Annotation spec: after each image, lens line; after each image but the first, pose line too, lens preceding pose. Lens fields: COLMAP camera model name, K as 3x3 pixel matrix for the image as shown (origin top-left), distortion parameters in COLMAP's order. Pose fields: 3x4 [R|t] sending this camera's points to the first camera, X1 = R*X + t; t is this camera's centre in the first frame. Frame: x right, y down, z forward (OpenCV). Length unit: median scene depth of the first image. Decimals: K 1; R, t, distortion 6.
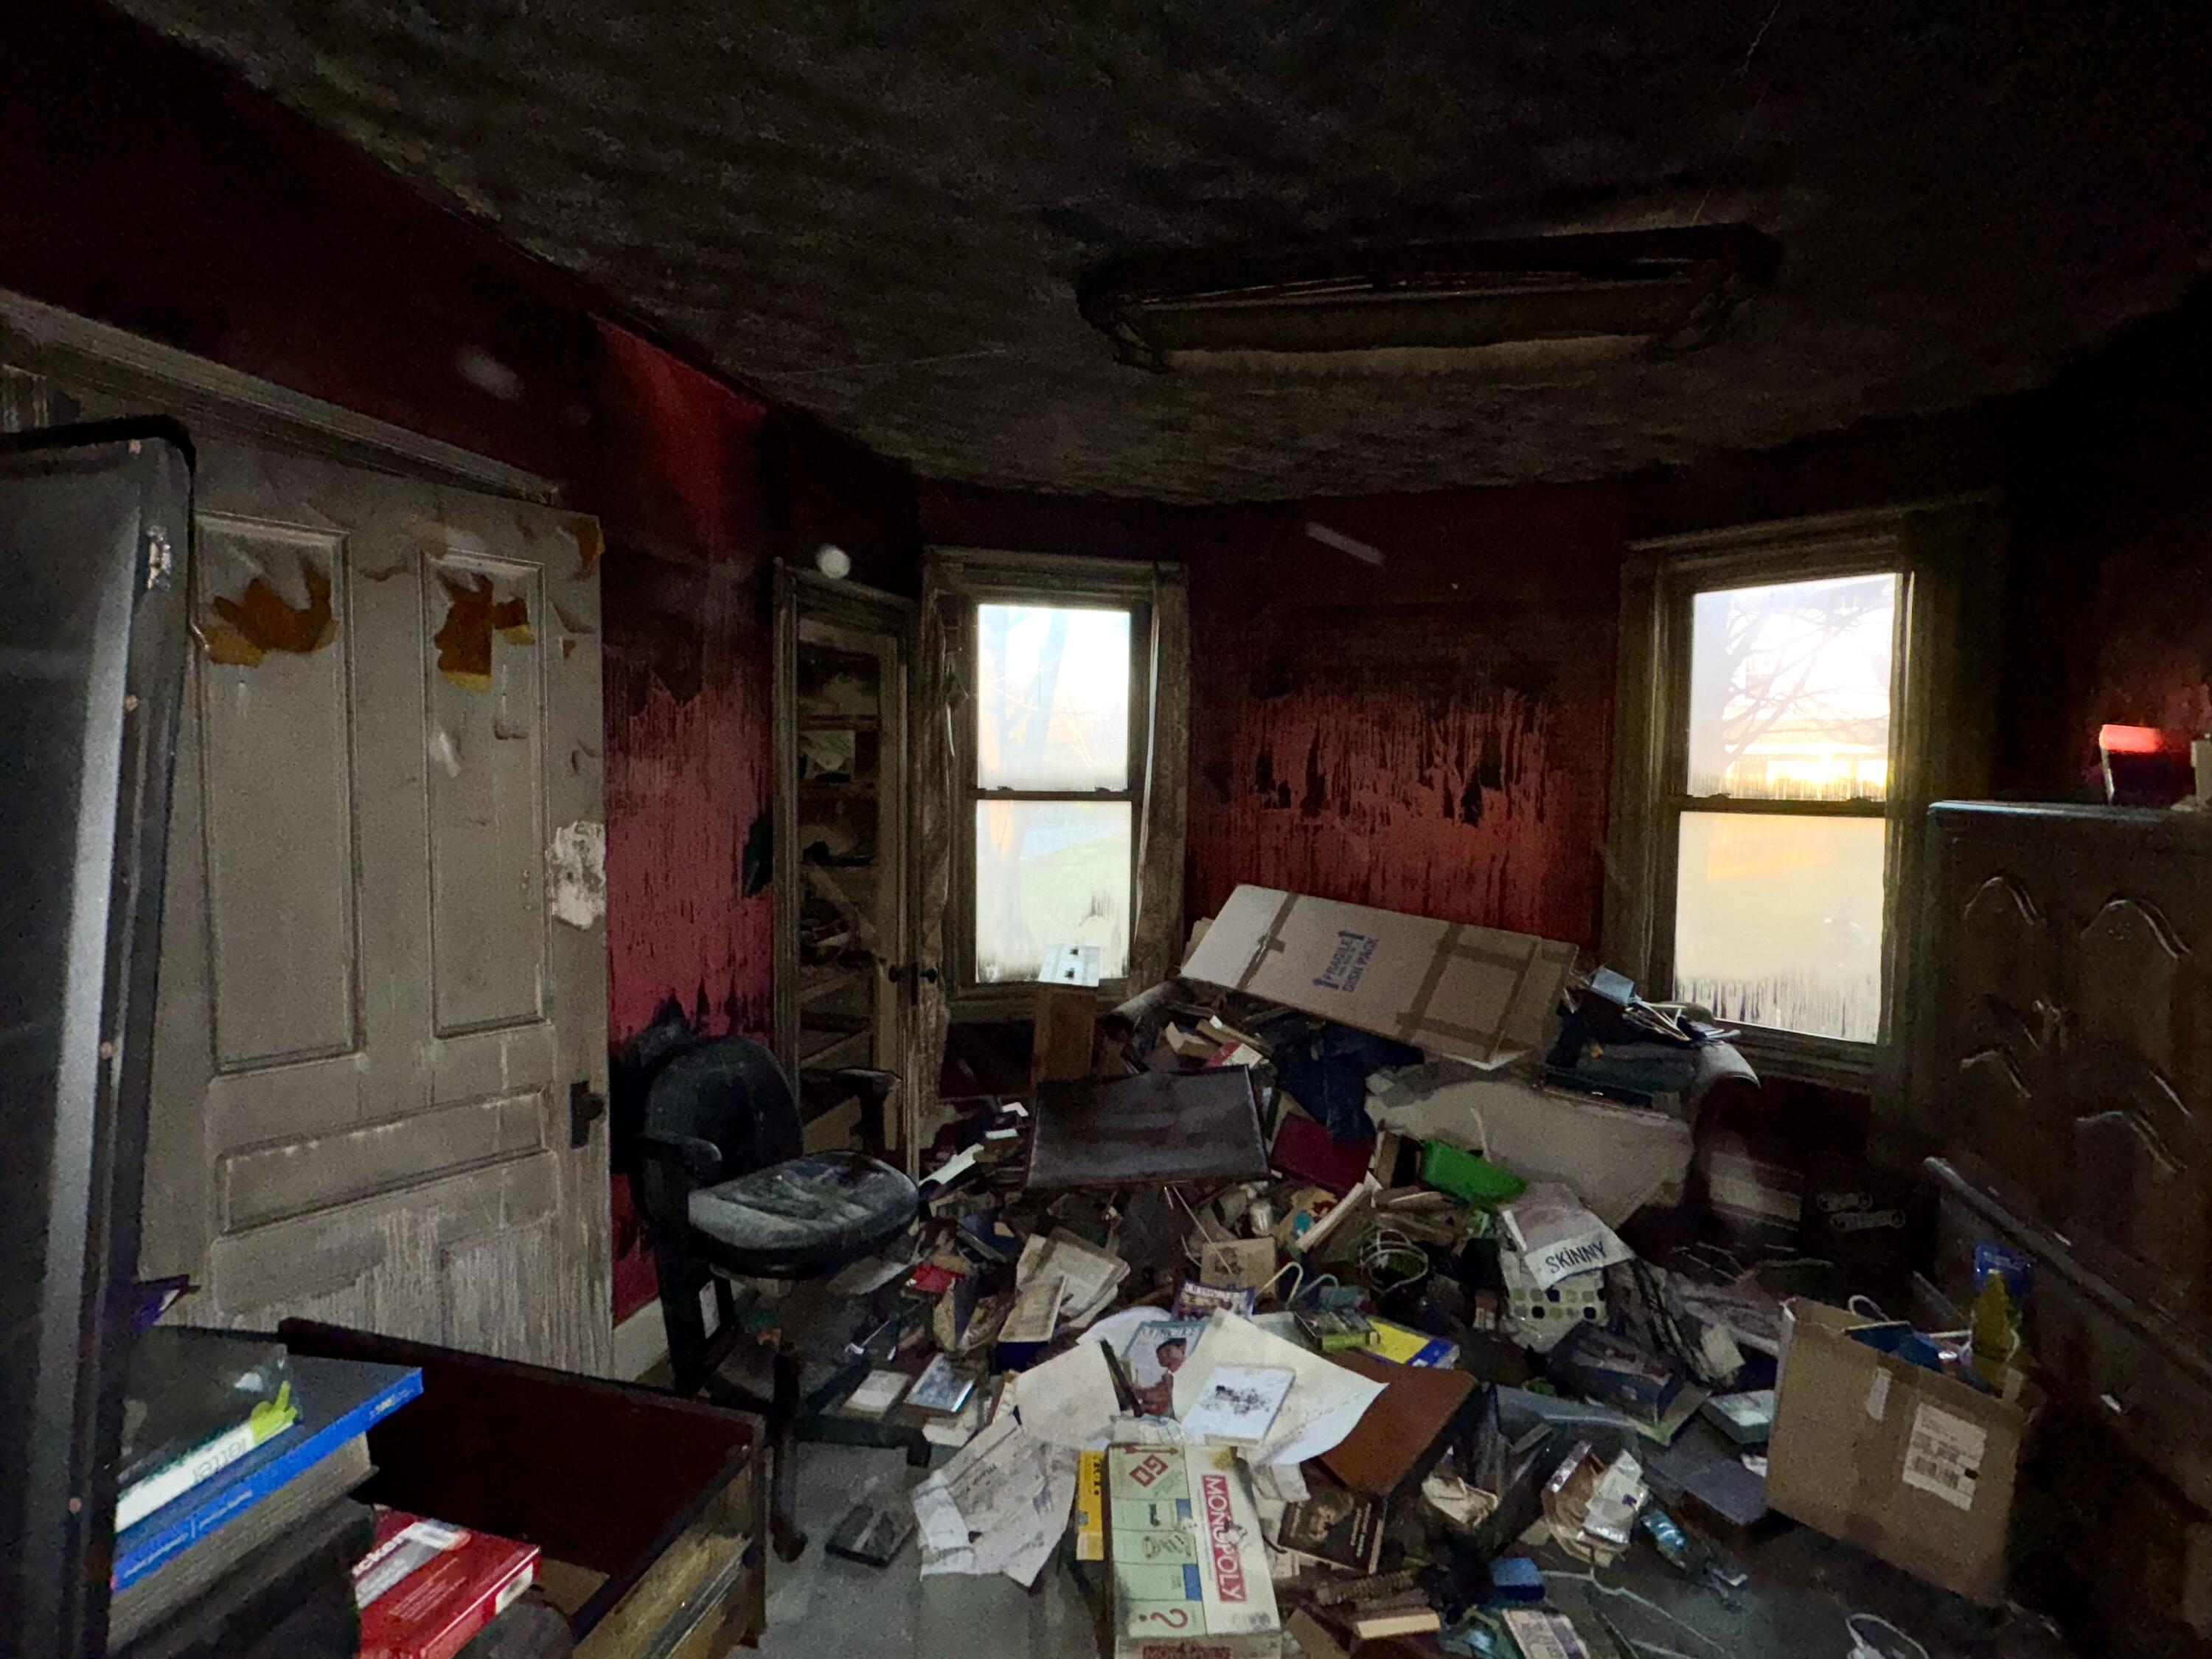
lens RADIAL K [[1032.4, 0, 1108.5], [0, 1032.4, 832.3], [0, 0, 1]] dist [0.002143, 0.000381]
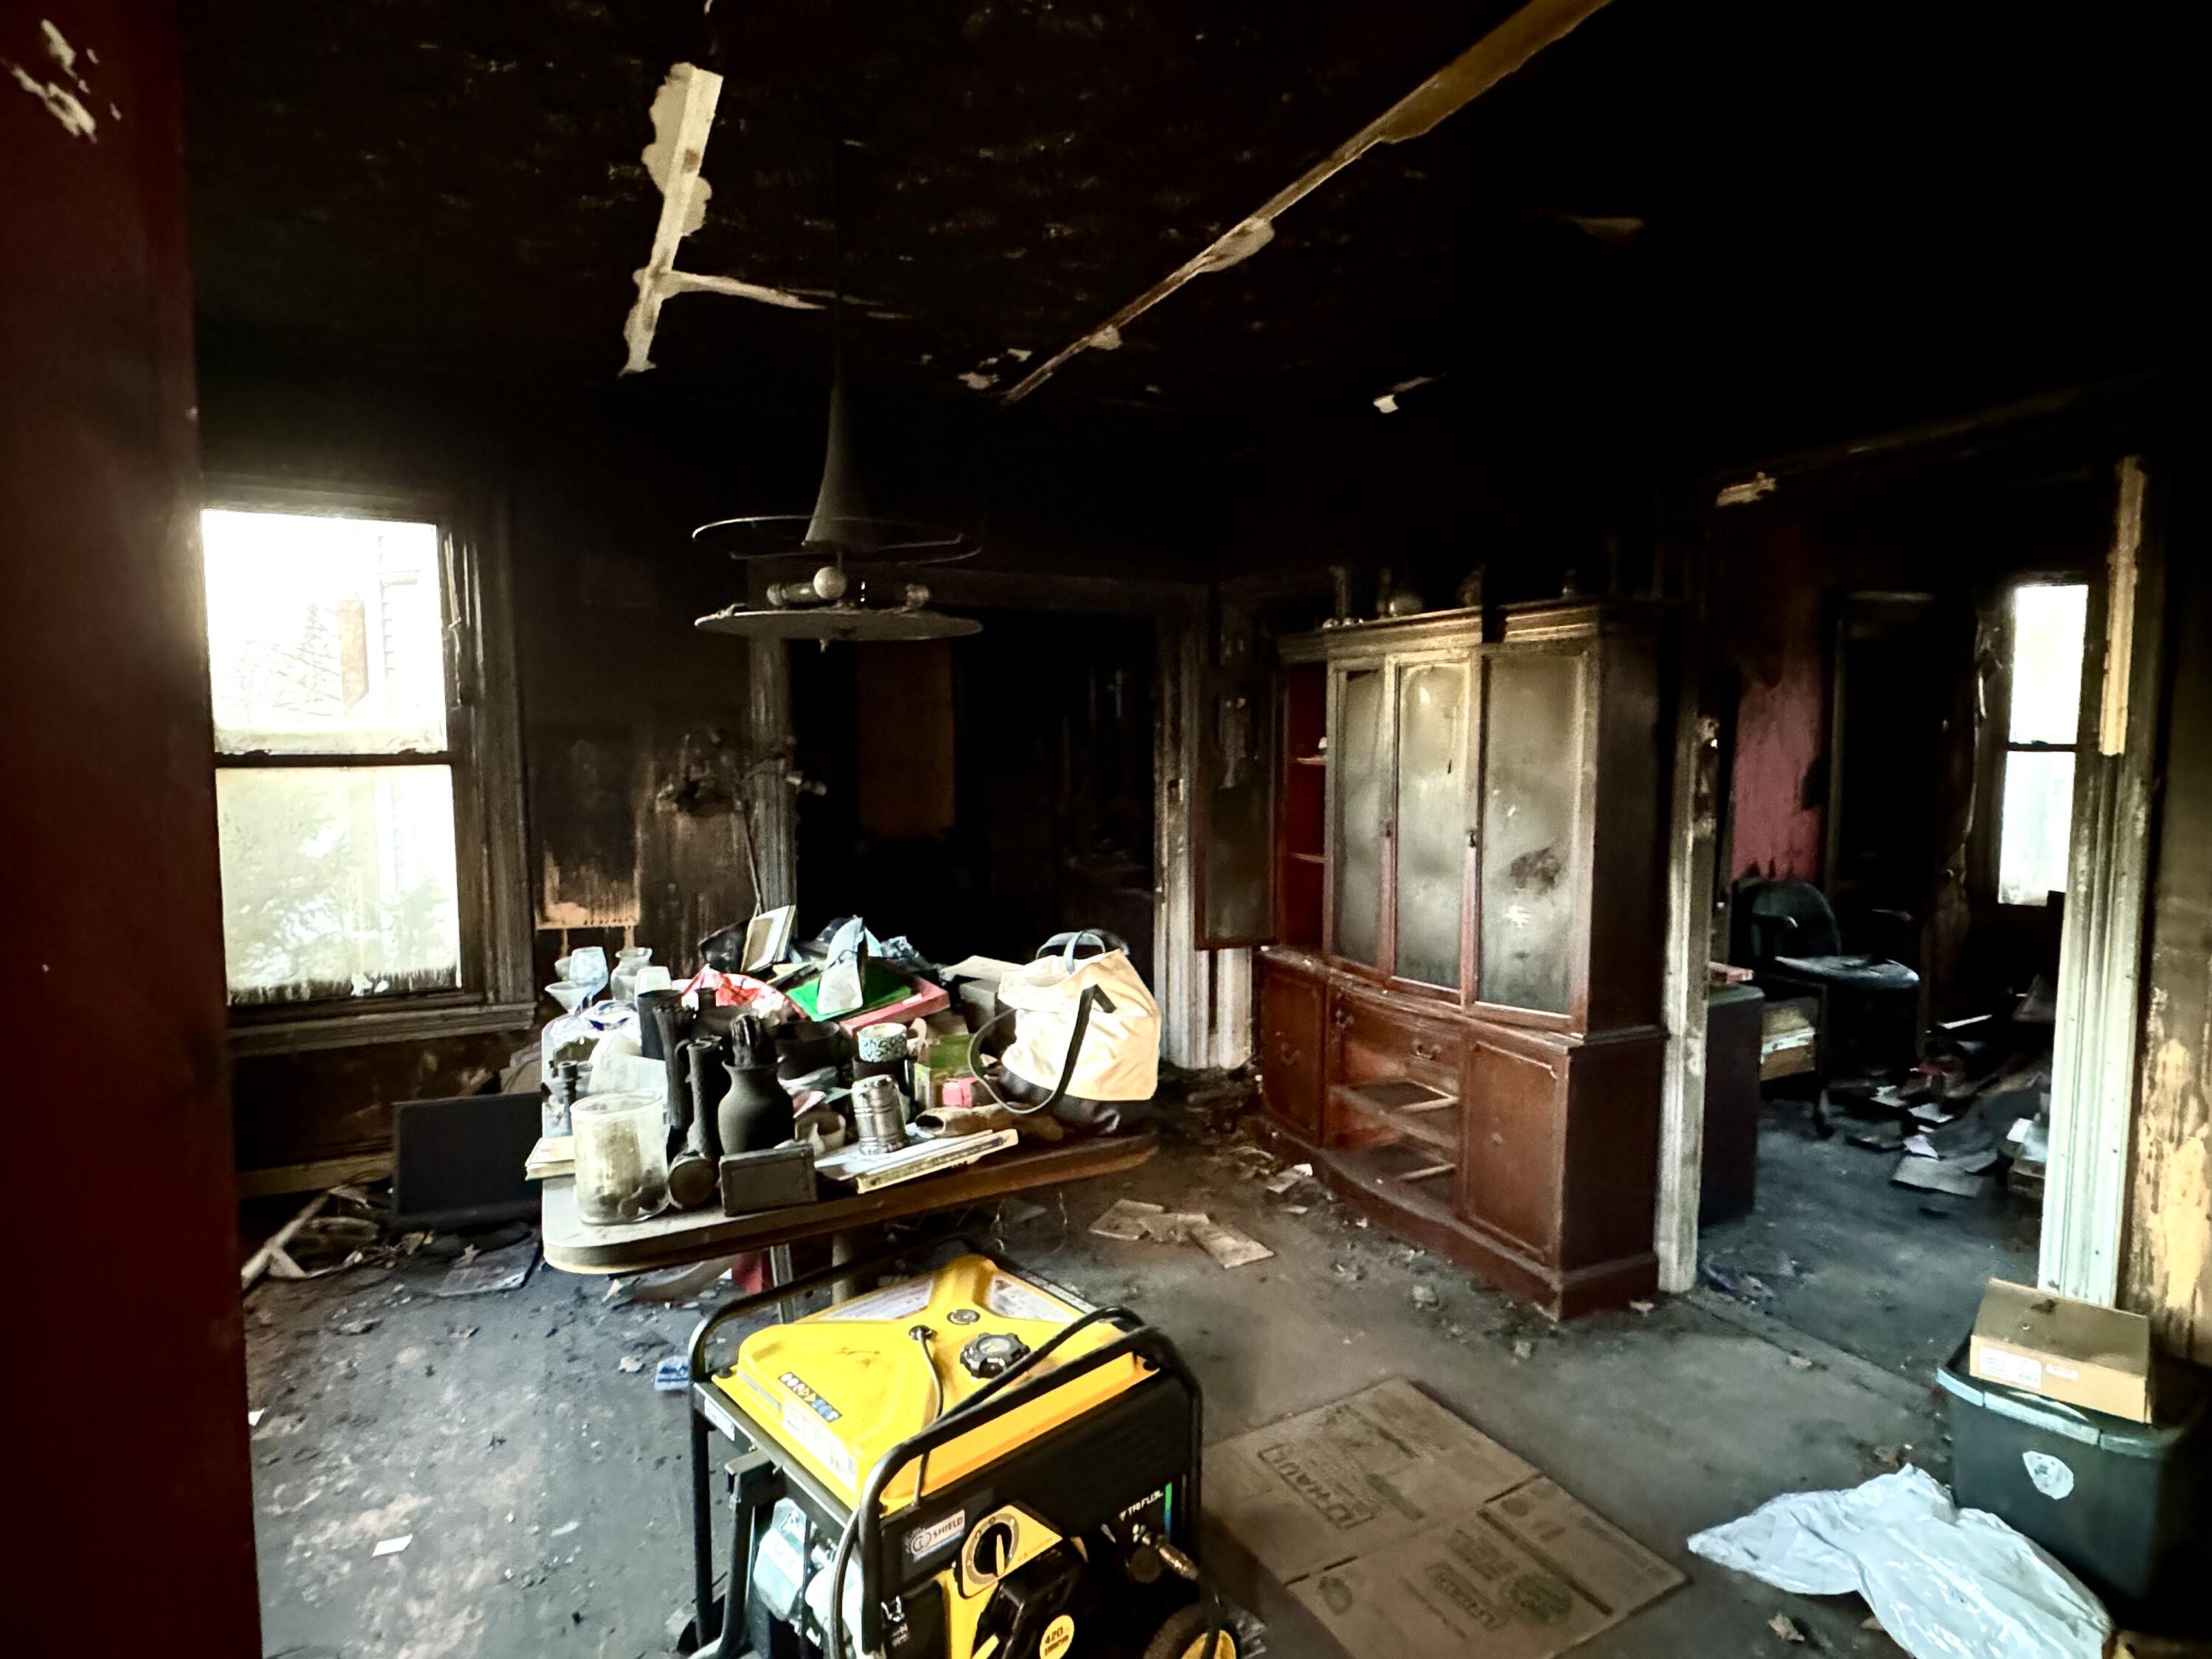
lens RADIAL K [[1136.5, 0, 1108.2], [0, 1136.5, 832.3], [0, 0, 1]] dist [-0.005124, 0.001179]
pose [[0.663321, 0.048911, -0.746735, 0.239063], [-0.032738, 0.998803, 0.036341, 0.068946], [0.747618, 0.000341, 0.664128, -0.940813]]
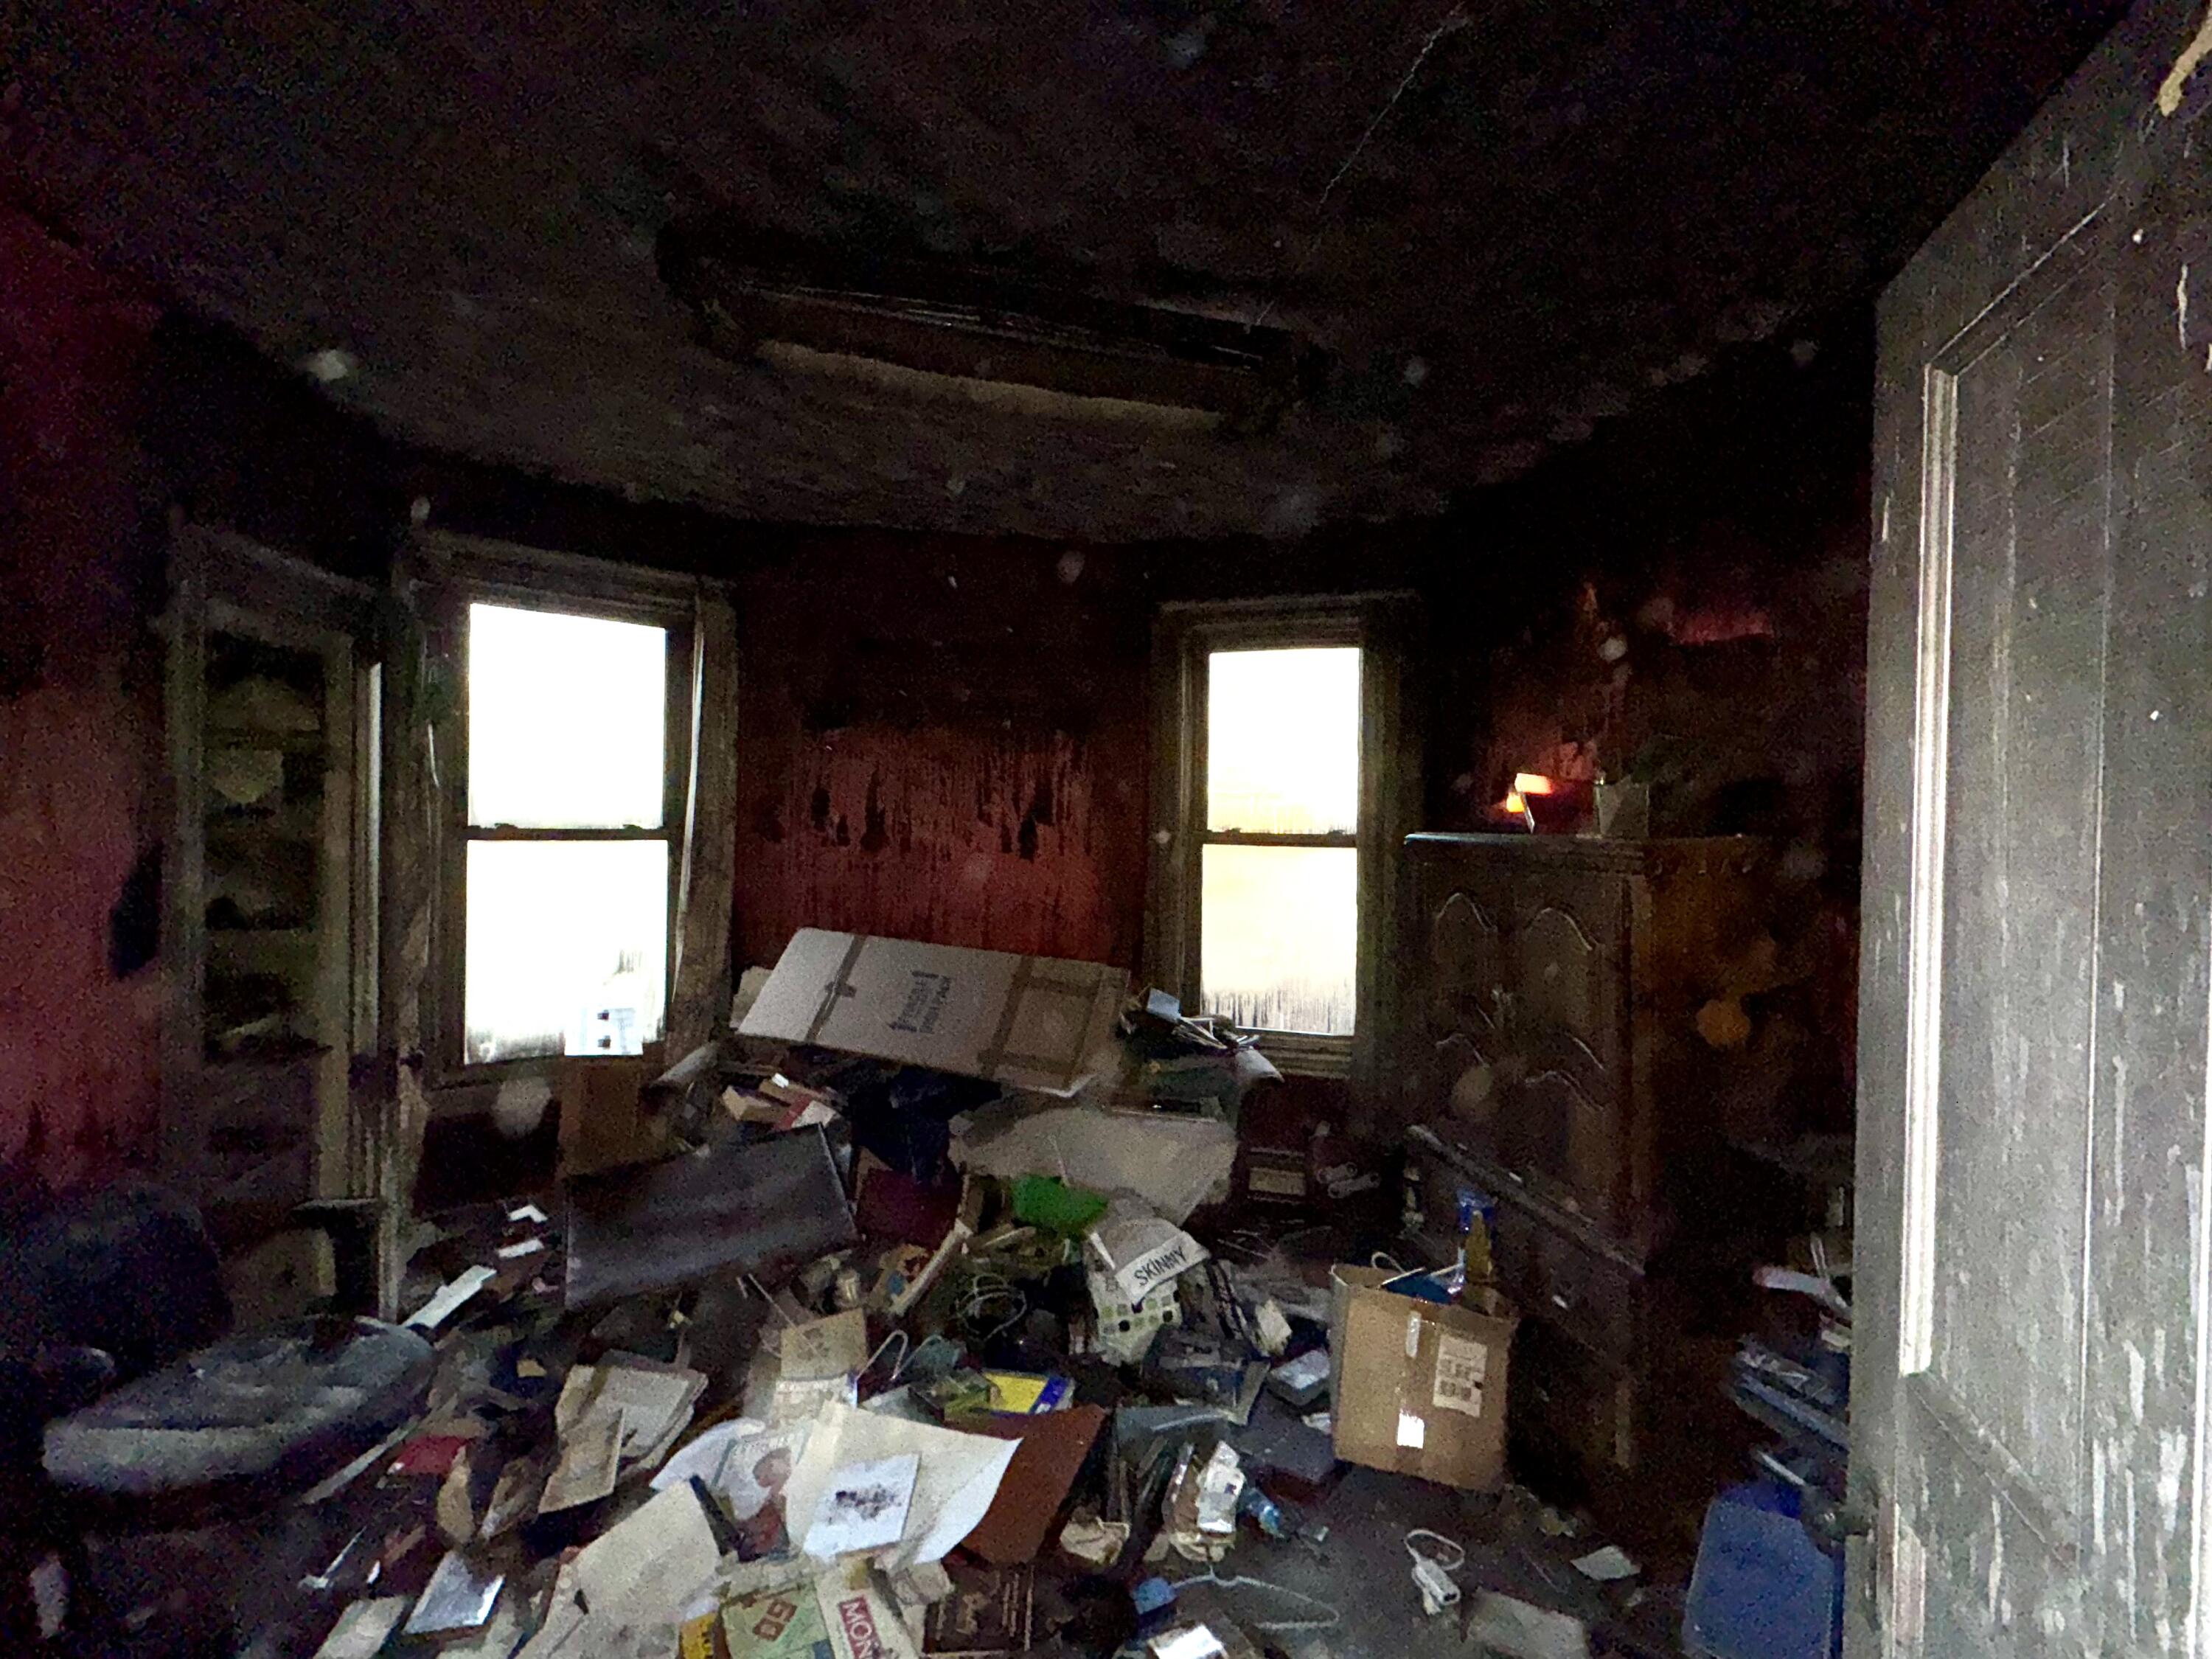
lens RADIAL K [[1032.7, 0, 1103.8], [0, 1032.7, 828.5], [0, 0, 1]] dist [-0.000405, 0.000371]
pose [[0.891744, -0.003671, 0.452526, -0.066747], [0.022156, 0.999122, -0.035555, -0.000093], [-0.451998, 0.041732, 0.891042, 0.057392]]
